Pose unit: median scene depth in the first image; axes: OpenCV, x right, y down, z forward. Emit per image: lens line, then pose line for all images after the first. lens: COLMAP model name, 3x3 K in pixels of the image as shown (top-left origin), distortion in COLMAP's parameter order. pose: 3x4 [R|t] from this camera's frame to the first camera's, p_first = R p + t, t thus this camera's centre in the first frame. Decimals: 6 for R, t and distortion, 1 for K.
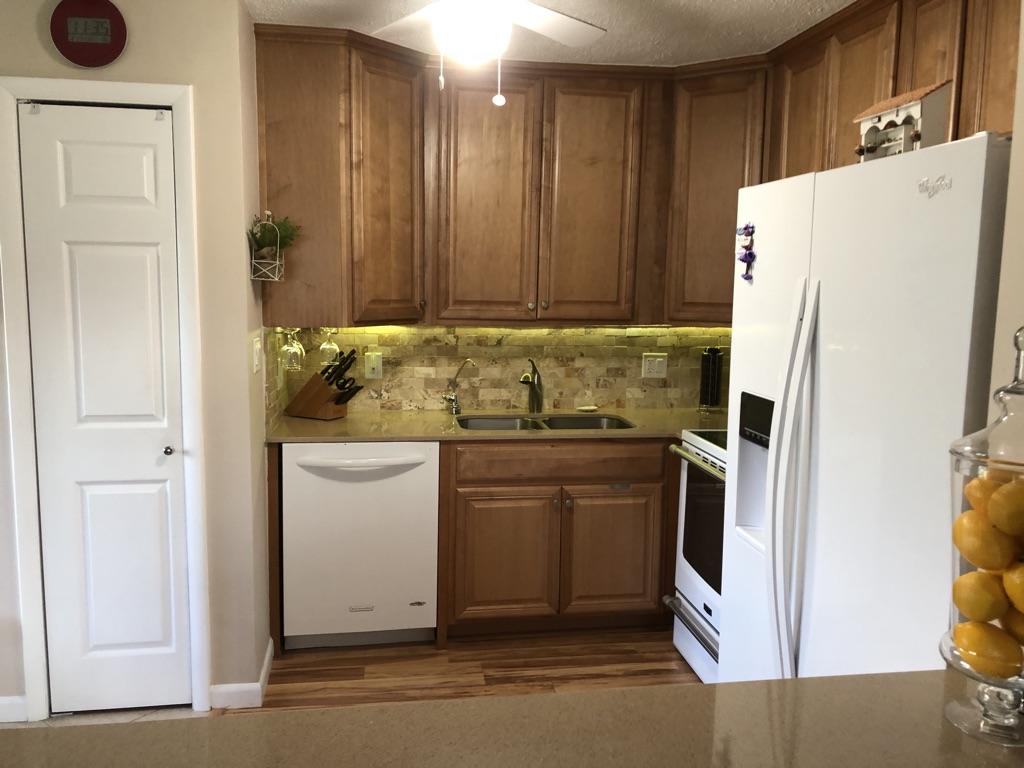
lens RADIAL K [[831.1, 0, 515.4], [0, 831.1, 376.0], [0, 0, 1]] dist [0.042937, -0.077846]
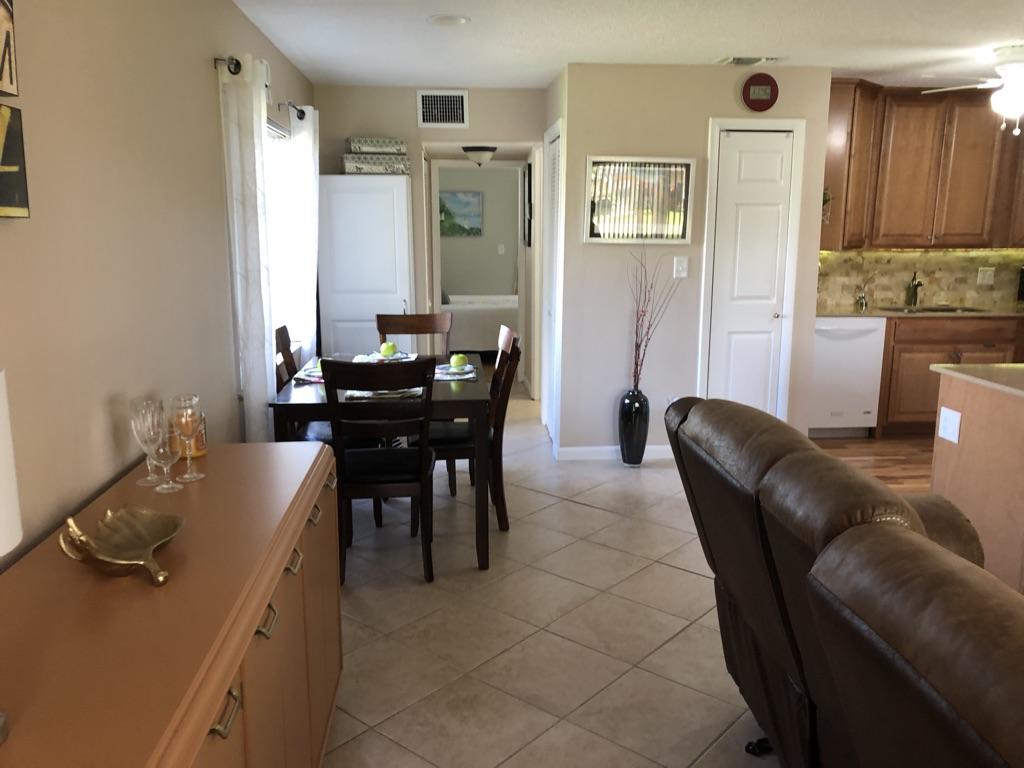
lens RADIAL K [[838.4, 0, 511.2], [0, 838.4, 381.1], [0, 0, 1]] dist [0.003860, 0.007985]
pose [[0.996898, 0.003587, -0.078624, -0.673986], [0.001975, 0.997506, 0.070552, 0.080158], [0.078681, -0.070488, 0.994405, -0.732584]]
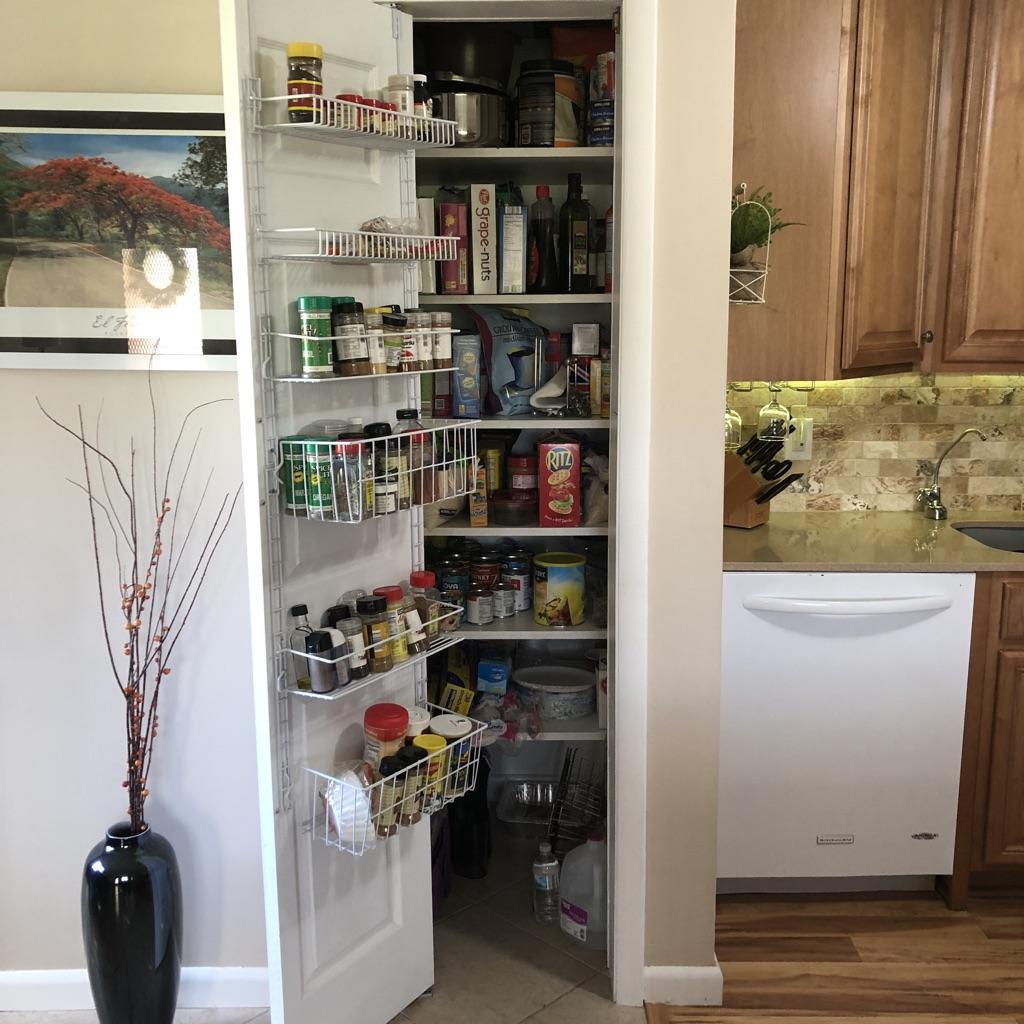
lens RADIAL K [[1121.4, 0, 510.7], [0, 1121.4, 495.6], [0, 0, 1]] dist [0.090925, -0.170836]
pose [[0.988597, 0.009252, -0.150299, -0.276893], [-0.000494, 0.998305, 0.058204, -0.020750], [0.150582, -0.057466, 0.986926, 0.147327]]
